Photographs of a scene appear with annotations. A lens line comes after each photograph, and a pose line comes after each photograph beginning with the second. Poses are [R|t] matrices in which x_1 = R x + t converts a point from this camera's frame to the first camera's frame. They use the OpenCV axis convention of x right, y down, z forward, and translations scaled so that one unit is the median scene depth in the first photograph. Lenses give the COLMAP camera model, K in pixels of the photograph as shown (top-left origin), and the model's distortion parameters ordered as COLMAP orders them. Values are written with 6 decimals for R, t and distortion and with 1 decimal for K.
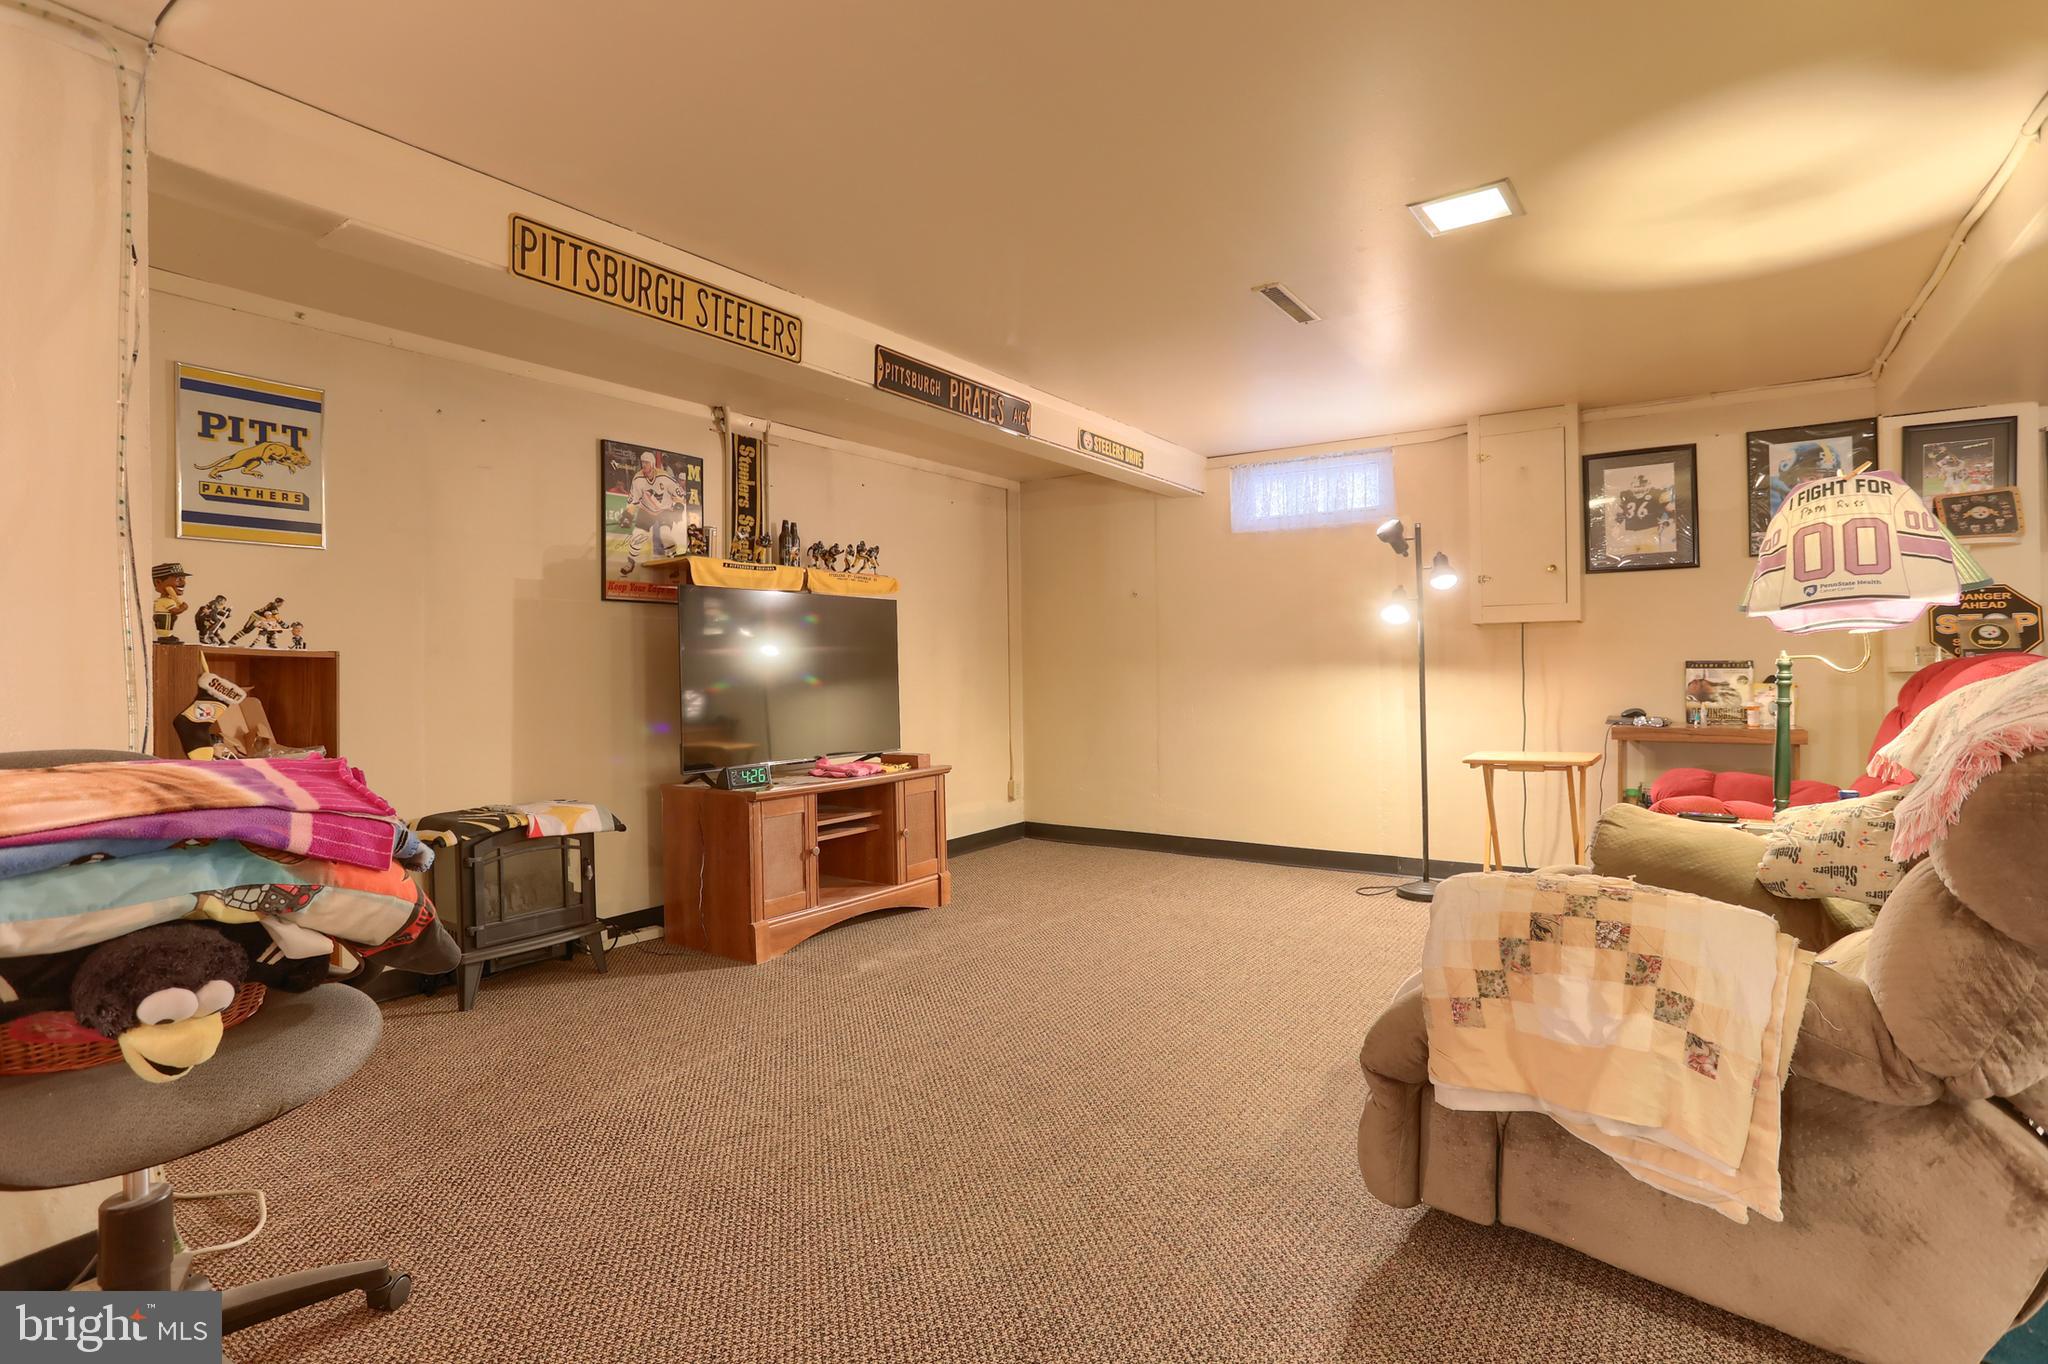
lens RADIAL K [[1025.1, 0, 1030.3], [0, 1025.1, 662.9], [0, 0, 1]] dist [-0.057459, 0.030845]
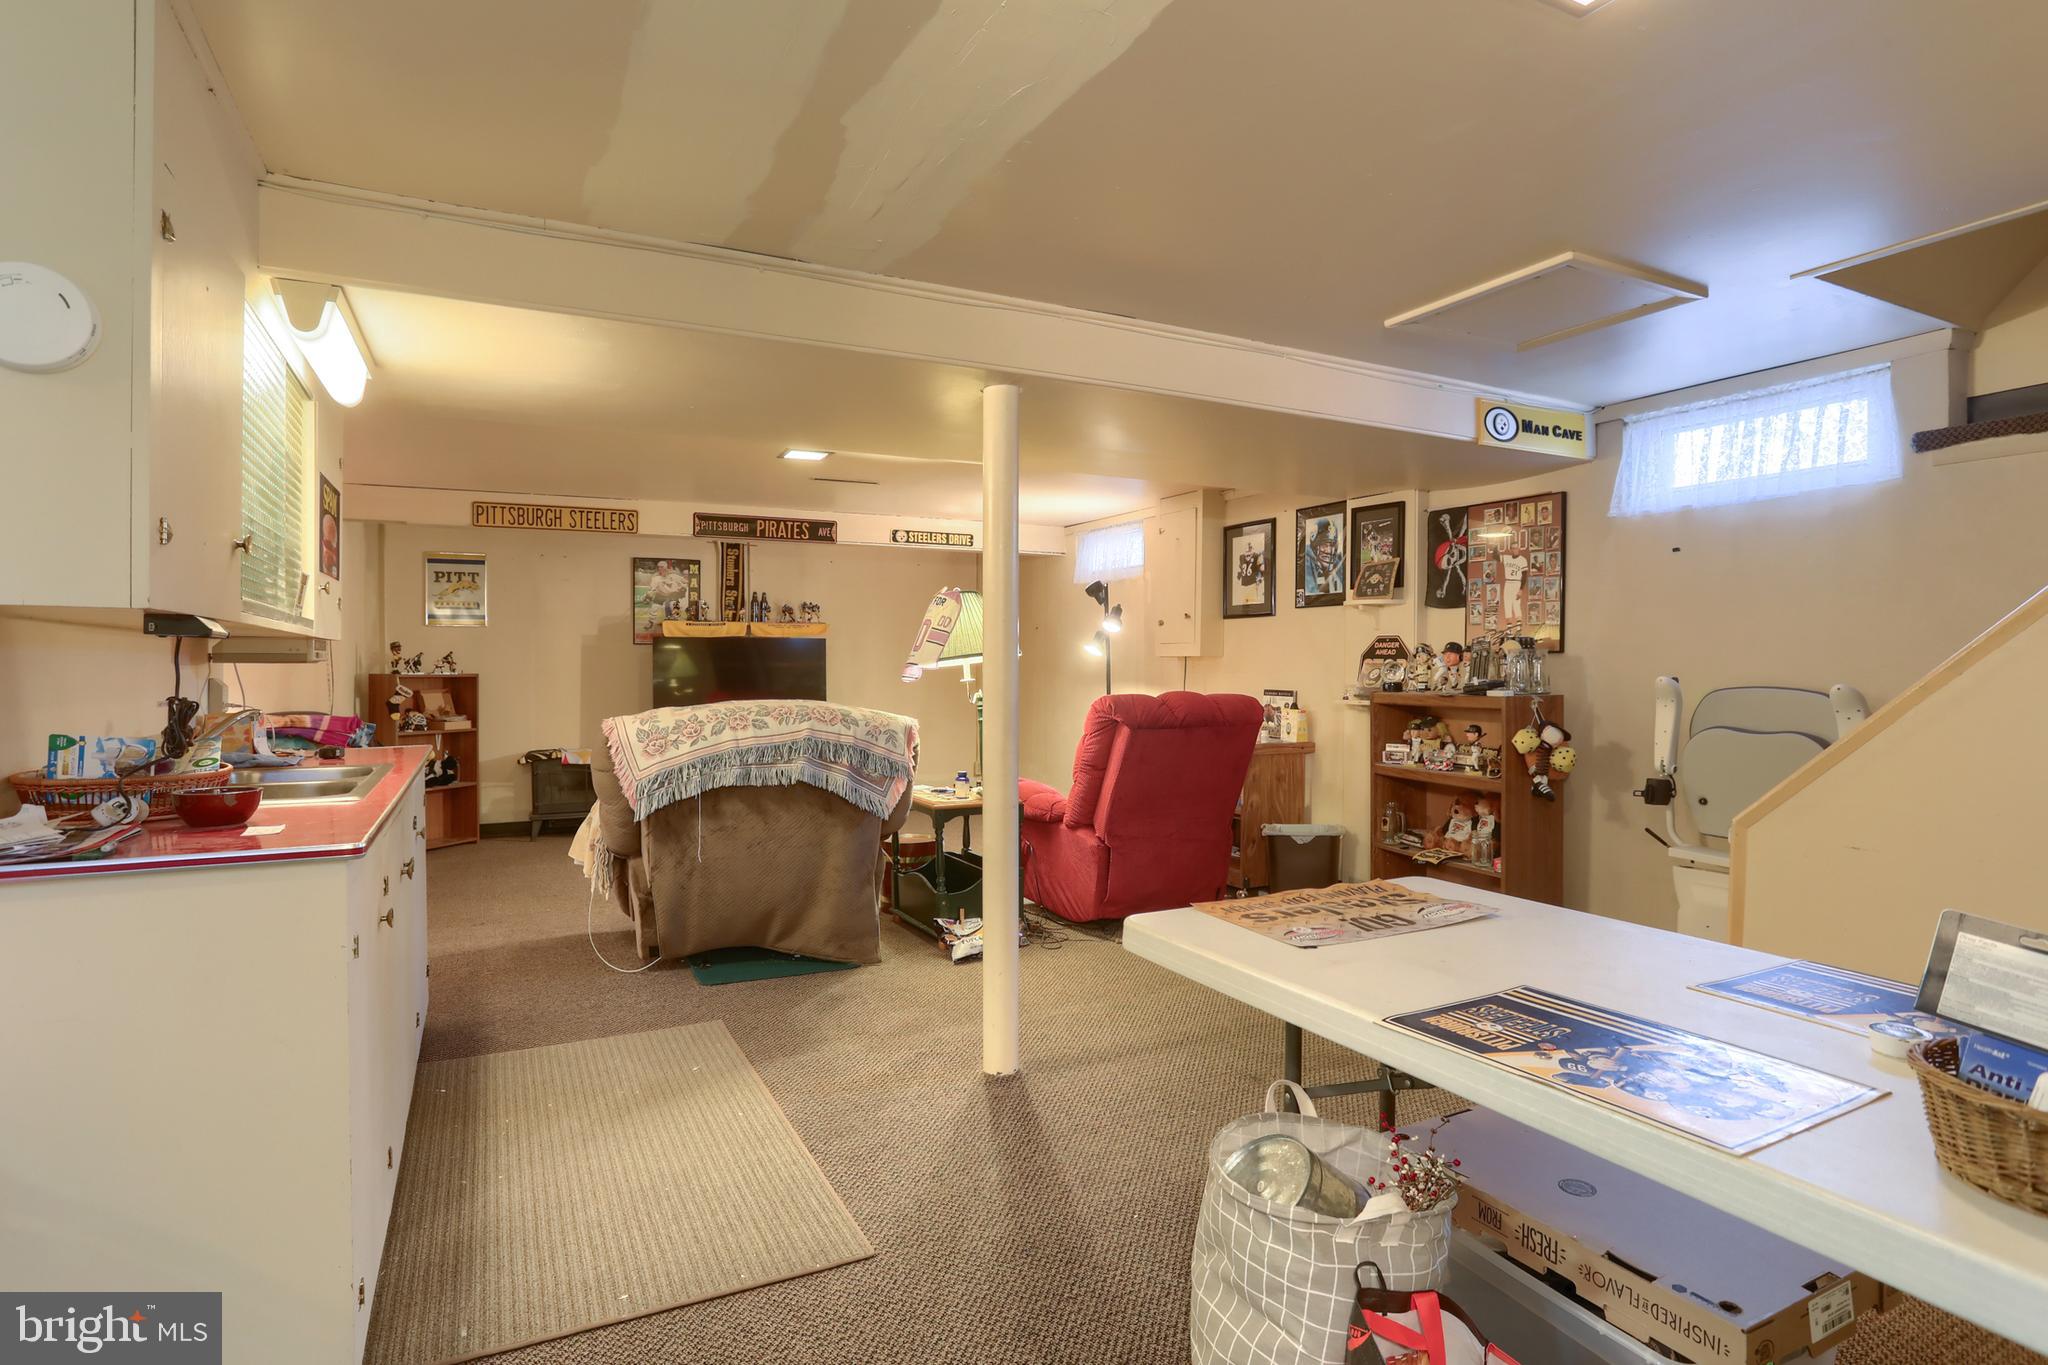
lens RADIAL K [[1079.1, 0, 1019.0], [0, 1079.1, 669.9], [0, 0, 1]] dist [-0.048612, 0.021321]
pose [[0.874061, 0.015069, -0.485582, 1.179027], [-0.007362, 0.999815, 0.017776, -0.054475], [0.485760, -0.011962, 0.874011, -0.391295]]
